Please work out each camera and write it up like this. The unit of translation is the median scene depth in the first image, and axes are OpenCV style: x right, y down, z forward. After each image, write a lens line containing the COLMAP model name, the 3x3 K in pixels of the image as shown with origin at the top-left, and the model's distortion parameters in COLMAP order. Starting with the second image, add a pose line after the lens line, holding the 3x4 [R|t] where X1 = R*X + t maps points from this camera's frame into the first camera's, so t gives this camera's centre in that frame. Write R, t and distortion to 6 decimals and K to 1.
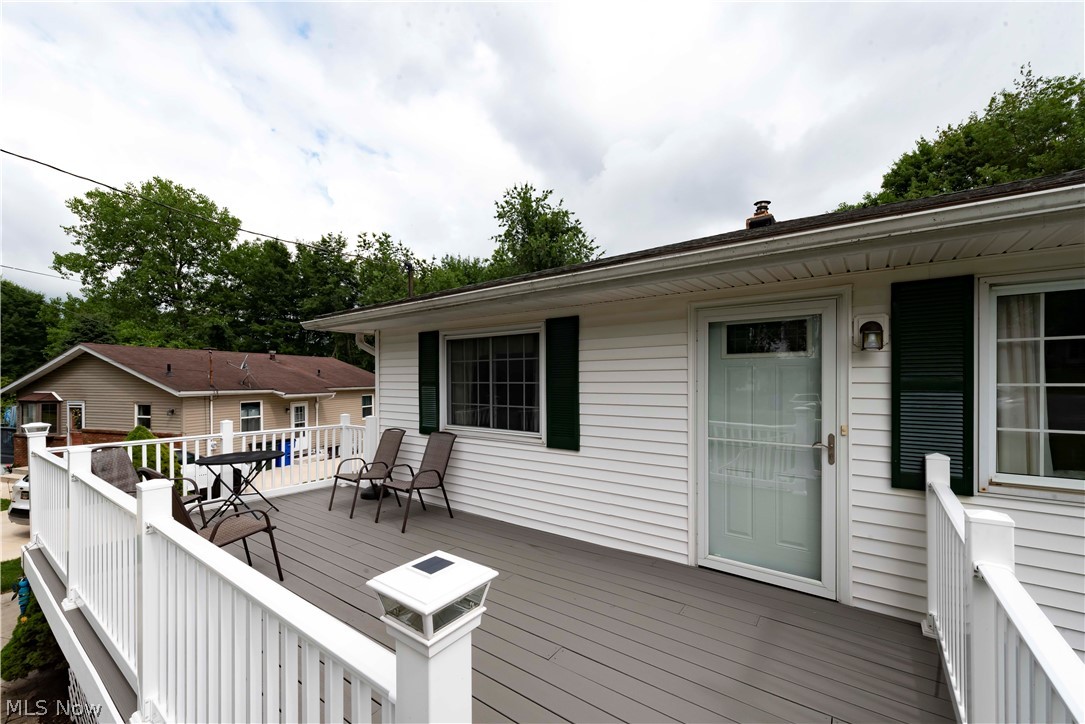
lens RADIAL K [[432.0, 0, 541.2], [0, 432.0, 385.3], [0, 0, 1]] dist [0.000949, -0.000078]
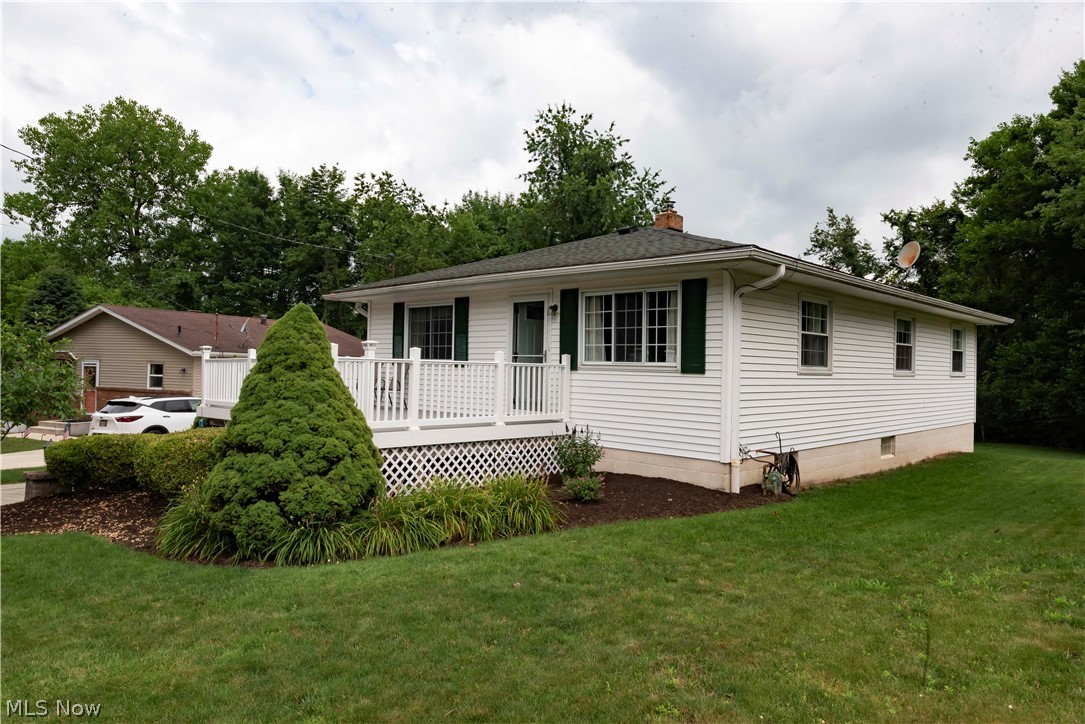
lens RADIAL K [[705.4, 0, 537.0], [0, 705.4, 362.8], [0, 0, 1]] dist [0.032209, 0.000250]
pose [[0.989614, 0.023253, -0.141857, 0.082898], [-0.026360, 0.999451, -0.020064, 0.018458], [0.141313, 0.023595, 0.989684, -0.202714]]
